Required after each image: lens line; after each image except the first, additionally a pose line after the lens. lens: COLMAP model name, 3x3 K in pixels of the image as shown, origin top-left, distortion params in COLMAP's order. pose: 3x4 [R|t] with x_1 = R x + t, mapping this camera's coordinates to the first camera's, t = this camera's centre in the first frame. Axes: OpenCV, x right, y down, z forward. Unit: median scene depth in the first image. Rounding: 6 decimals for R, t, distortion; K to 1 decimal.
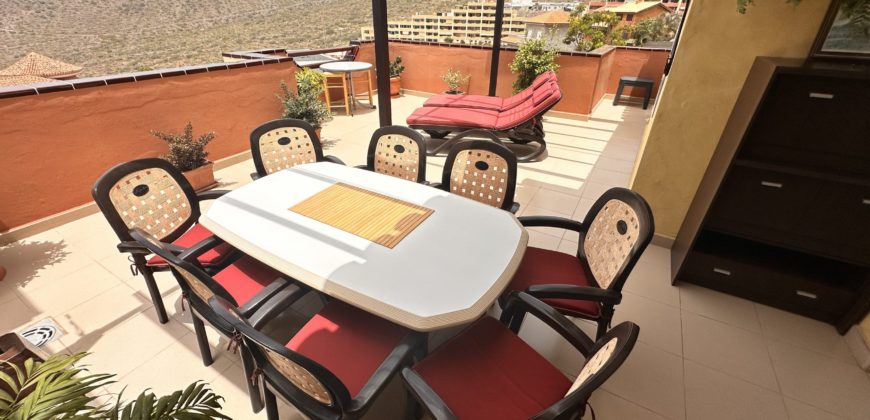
lens RADIAL K [[348.1, 0, 435.0], [0, 348.1, 210.0], [0, 0, 1]] dist [-0.004699, 0.000964]
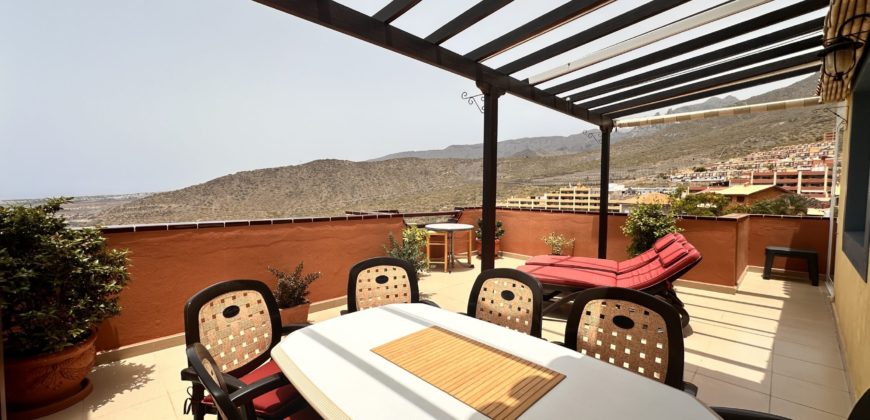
lens RADIAL K [[348.1, 0, 435.0], [0, 348.1, 210.0], [0, 0, 1]] dist [-0.004699, 0.000964]
pose [[0.965503, 0.008741, -0.260244, -0.051327], [-0.127415, 0.887470, -0.442902, 0.032720], [0.227087, 0.460782, 0.857969, 0.137165]]
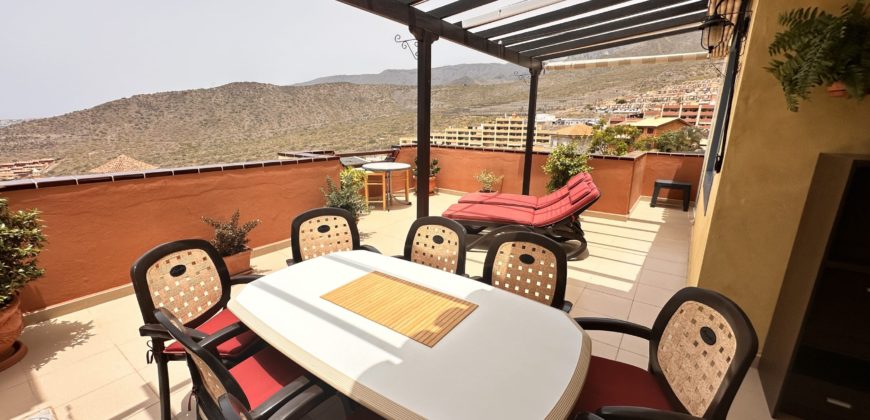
lens RADIAL K [[348.1, 0, 435.0], [0, 348.1, 210.0], [0, 0, 1]] dist [-0.004699, 0.000964]
pose [[0.996202, 0.023195, -0.083924, -0.029385], [-0.045529, 0.960361, -0.275018, 0.011453], [0.074218, 0.277794, 0.957769, 0.044141]]
